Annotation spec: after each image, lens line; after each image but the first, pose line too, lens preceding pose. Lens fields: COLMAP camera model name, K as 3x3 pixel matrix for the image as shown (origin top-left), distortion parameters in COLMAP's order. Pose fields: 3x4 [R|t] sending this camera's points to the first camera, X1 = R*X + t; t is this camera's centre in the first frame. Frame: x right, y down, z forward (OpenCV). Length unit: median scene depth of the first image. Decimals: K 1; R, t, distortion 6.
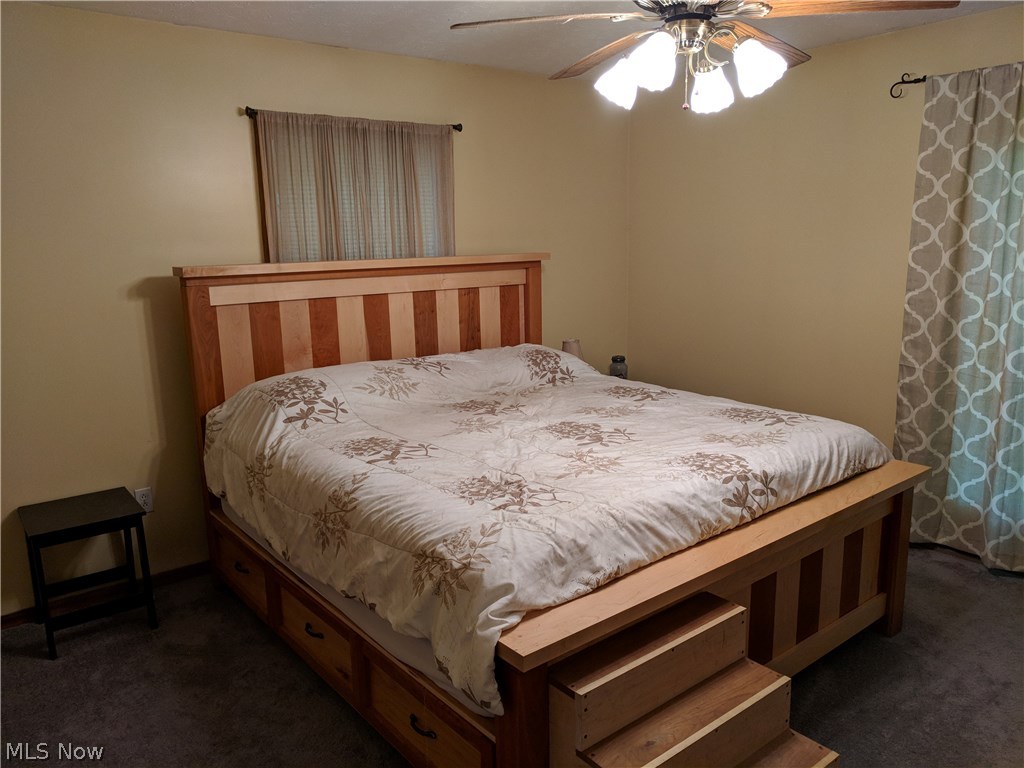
lens RADIAL K [[759.3, 0, 512.8], [0, 759.3, 411.9], [0, 0, 1]] dist [-0.032479, 0.000444]
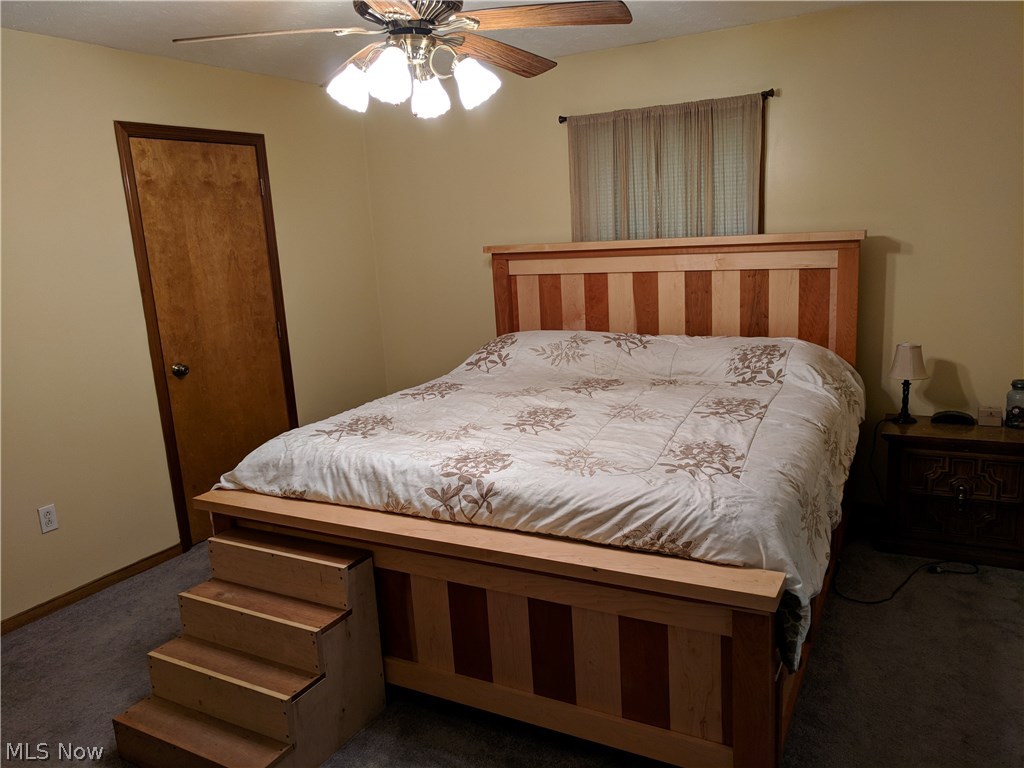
lens RADIAL K [[777.5, 0, 513.1], [0, 777.5, 387.4], [0, 0, 1]] dist [0.009860, -0.000540]
pose [[0.380756, 0.185725, -0.905832, 1.040495], [-0.161208, 0.977952, 0.132750, -0.149150], [0.910515, 0.095481, 0.402301, 0.539214]]
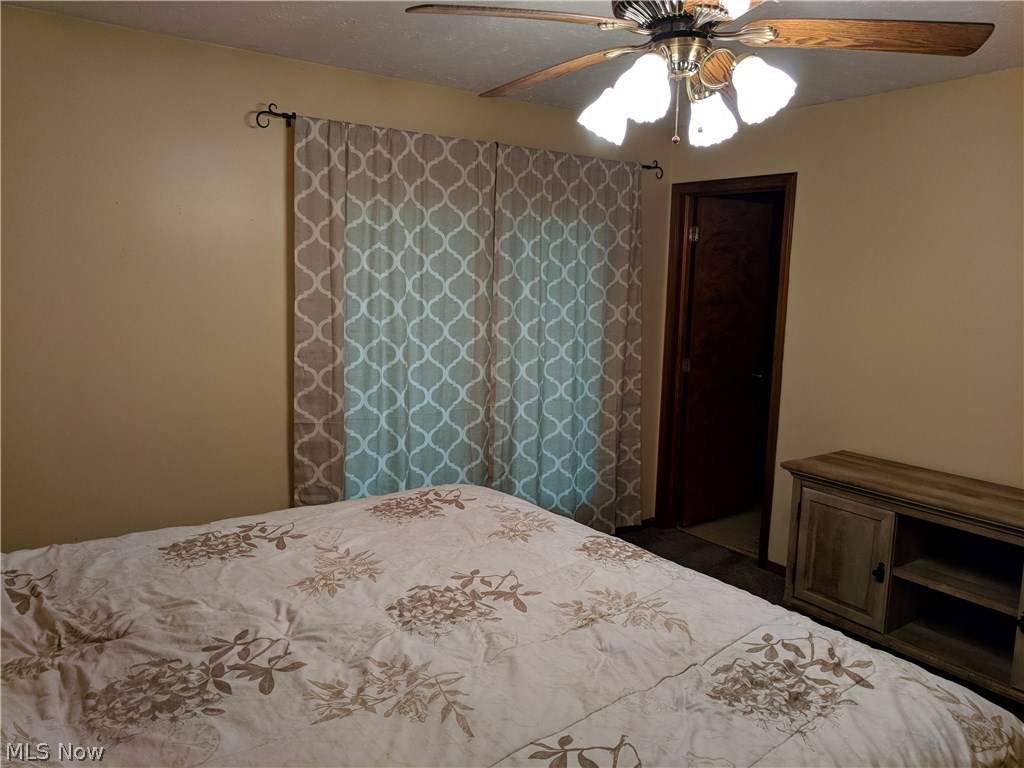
lens RADIAL K [[760.8, 0, 512.0], [0, 760.8, 384.0], [0, 0, 1]] dist [0.001330, -0.000603]
pose [[0.023794, -0.114713, 0.993114, -0.499325], [0.203388, 0.973175, 0.107537, -0.201913], [-0.978809, 0.199429, 0.046487, 0.905179]]
